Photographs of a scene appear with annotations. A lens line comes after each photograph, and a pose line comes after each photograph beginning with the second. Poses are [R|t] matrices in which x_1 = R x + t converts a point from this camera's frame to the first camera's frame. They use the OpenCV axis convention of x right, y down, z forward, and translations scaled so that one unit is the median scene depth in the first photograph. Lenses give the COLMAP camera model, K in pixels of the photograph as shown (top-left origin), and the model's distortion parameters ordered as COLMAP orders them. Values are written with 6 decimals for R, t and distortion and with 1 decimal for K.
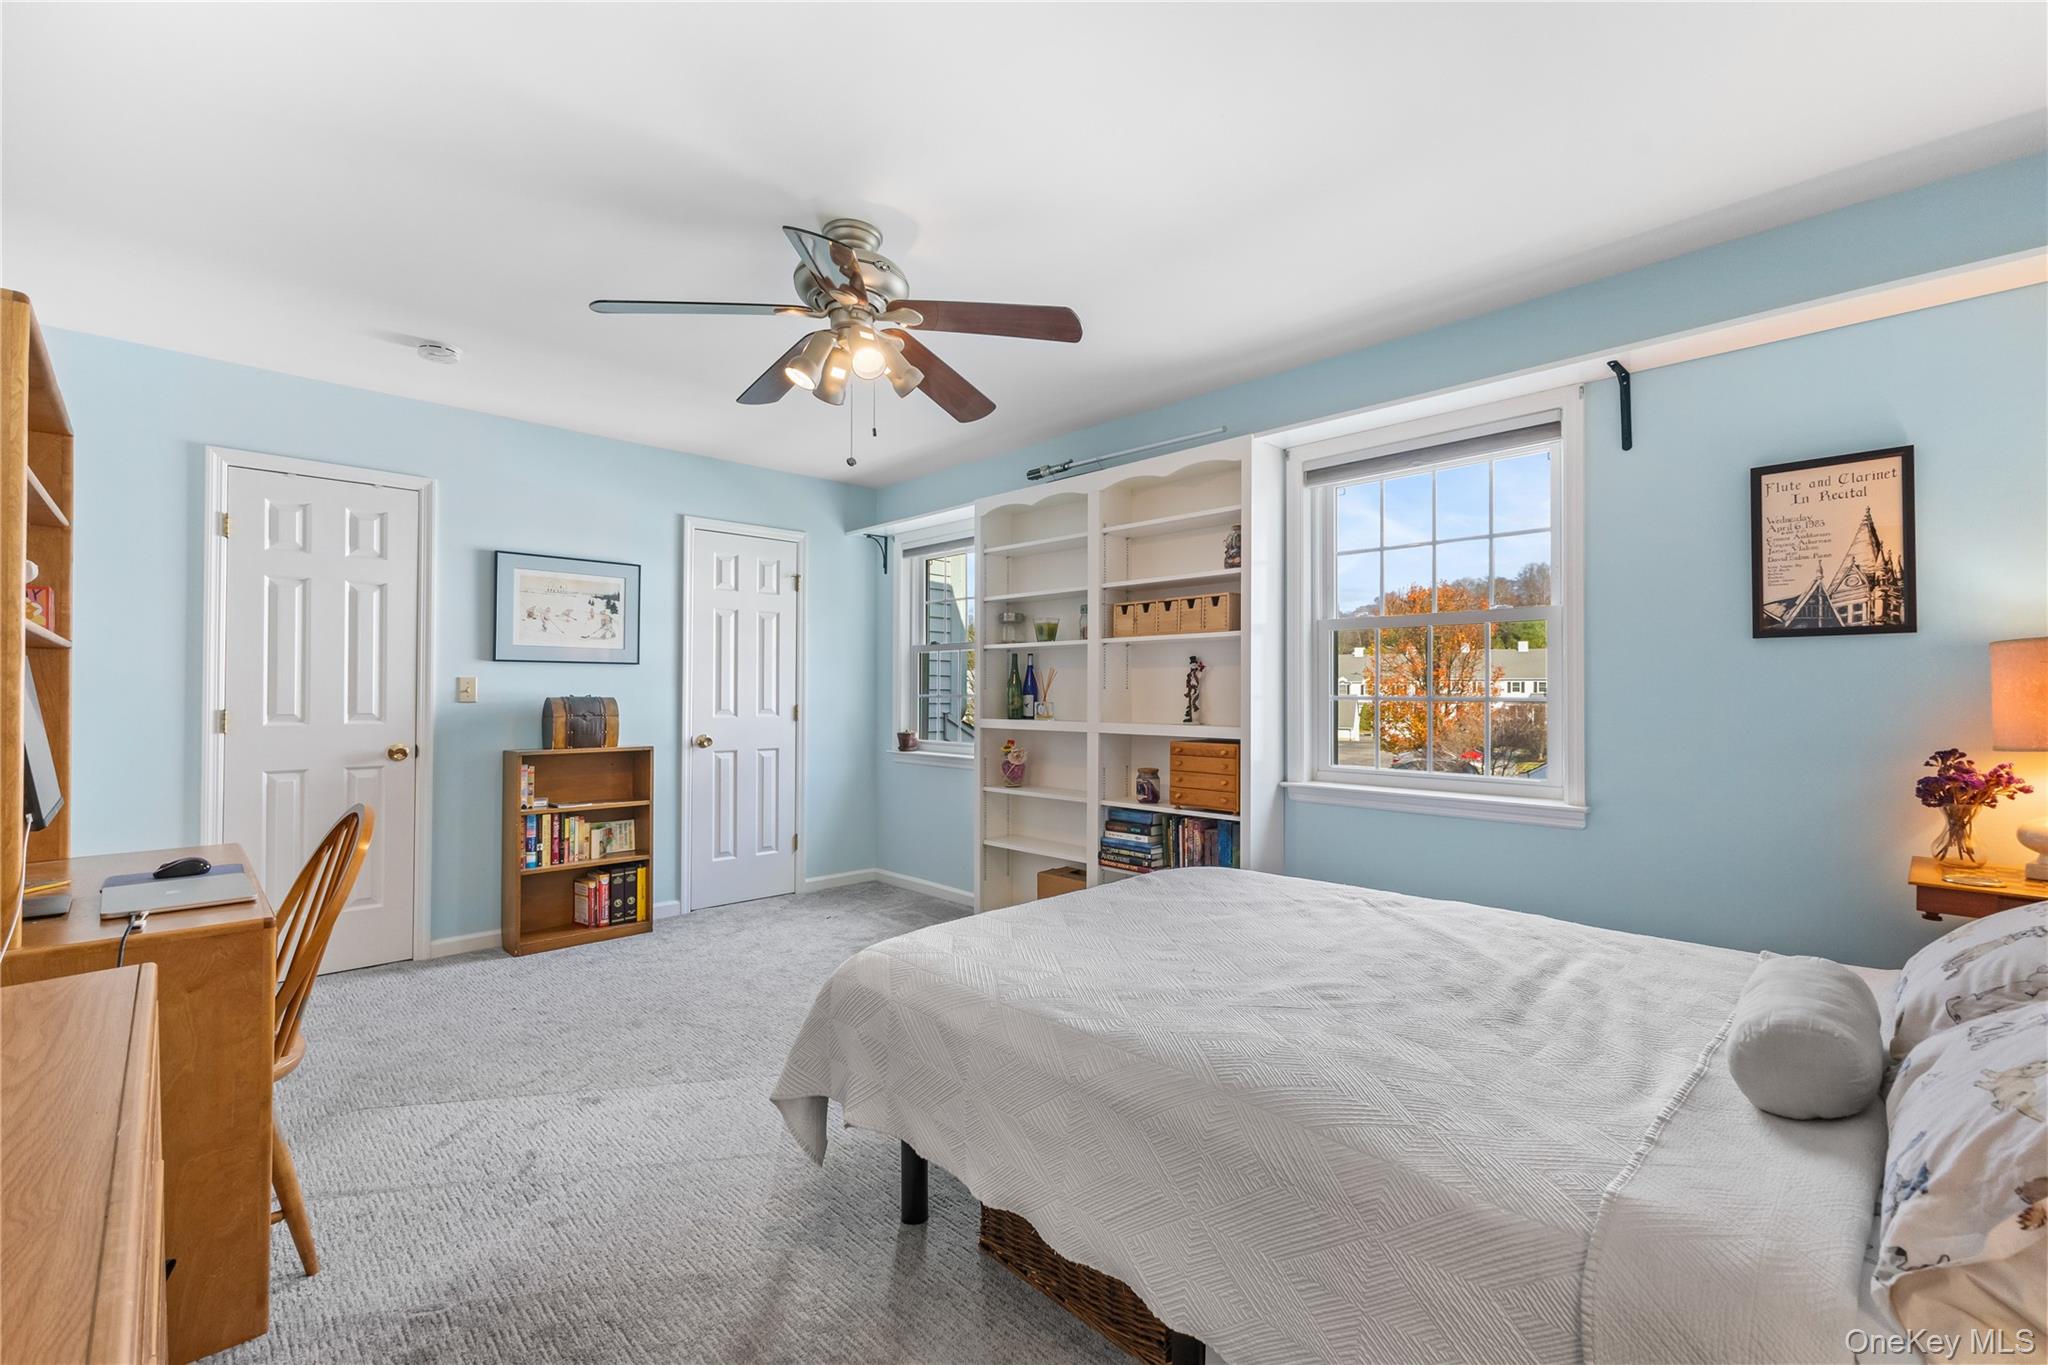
lens RADIAL K [[883.5, 0, 1021.5], [0, 883.5, 678.3], [0, 0, 1]] dist [0.004390, 0.000147]
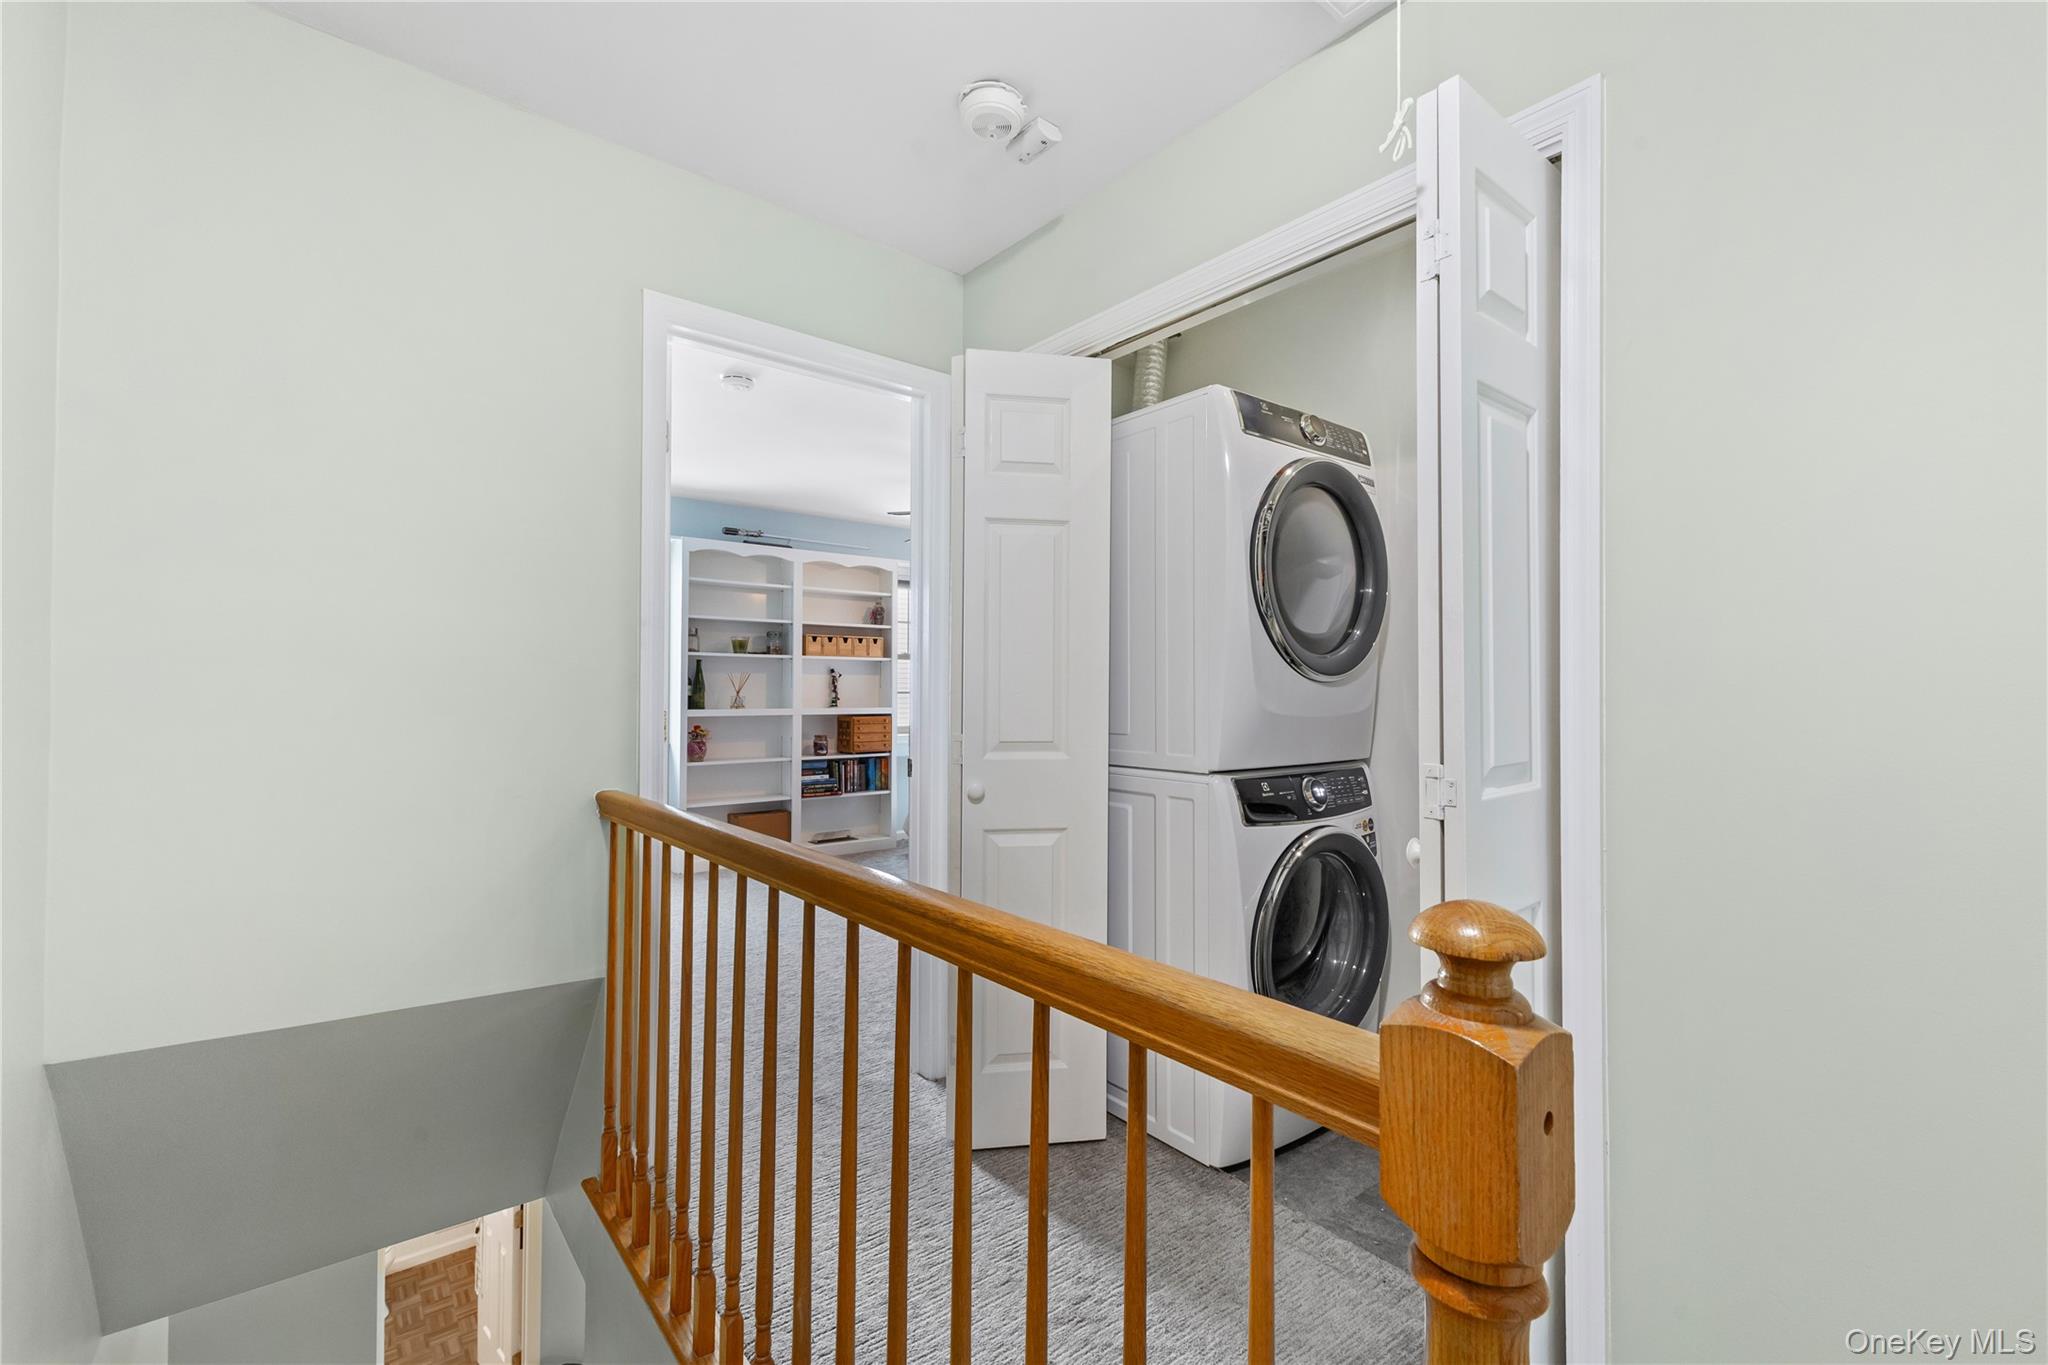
lens RADIAL K [[883.5, 0, 1021.9], [0, 883.5, 683.3], [0, 0, 1]] dist [0.004390, 0.000147]
pose [[0.079191, 0.010992, 0.996799, -1.512349], [-0.012997, 0.999866, -0.009993, 0.015991], [-0.996775, -0.012164, 0.079323, 0.497068]]
